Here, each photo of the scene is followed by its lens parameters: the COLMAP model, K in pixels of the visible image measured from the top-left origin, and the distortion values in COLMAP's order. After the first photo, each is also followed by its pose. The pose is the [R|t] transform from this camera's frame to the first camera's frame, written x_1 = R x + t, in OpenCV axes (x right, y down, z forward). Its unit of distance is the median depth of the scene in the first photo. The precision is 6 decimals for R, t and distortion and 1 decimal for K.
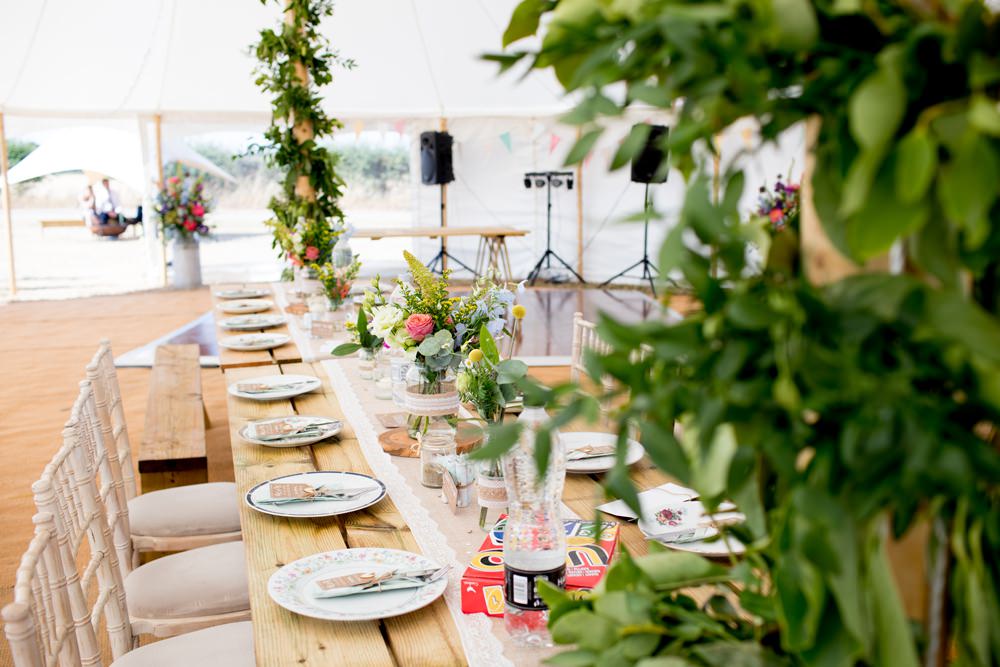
lens RADIAL K [[979.7, 0, 485.3], [0, 979.7, 334.0], [0, 0, 1]] dist [-0.102780, 0.147223]
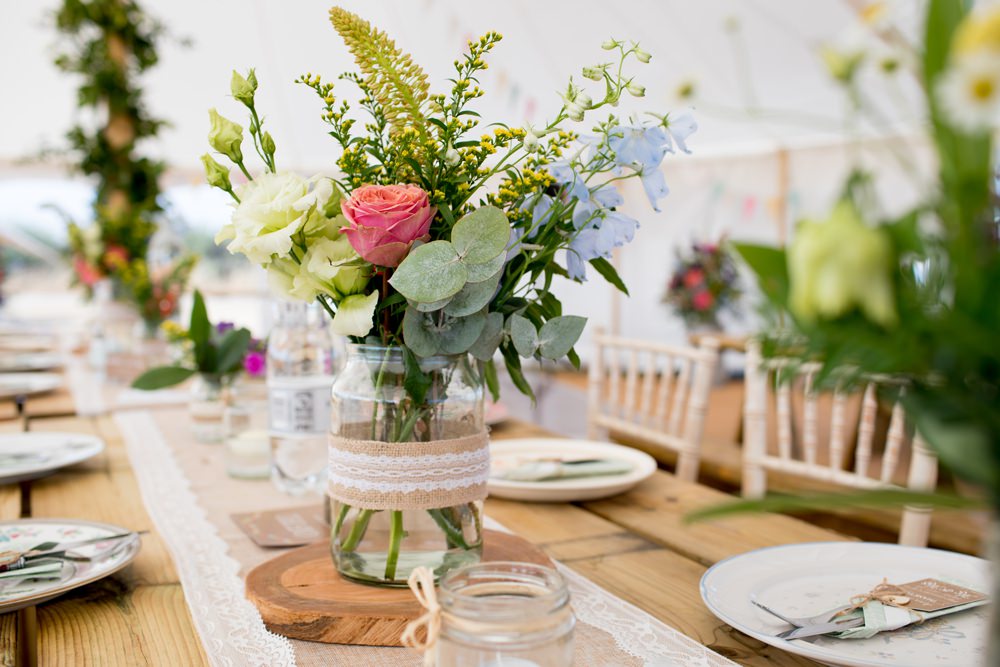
lens RADIAL K [[979.7, 0, 485.3], [0, 979.7, 334.0], [0, 0, 1]] dist [-0.102780, 0.147223]
pose [[0.986868, 0.000020, 0.161529, -0.068113], [0.017338, 0.994209, -0.106053, 0.048801], [-0.160595, 0.107461, 0.981153, 0.541332]]
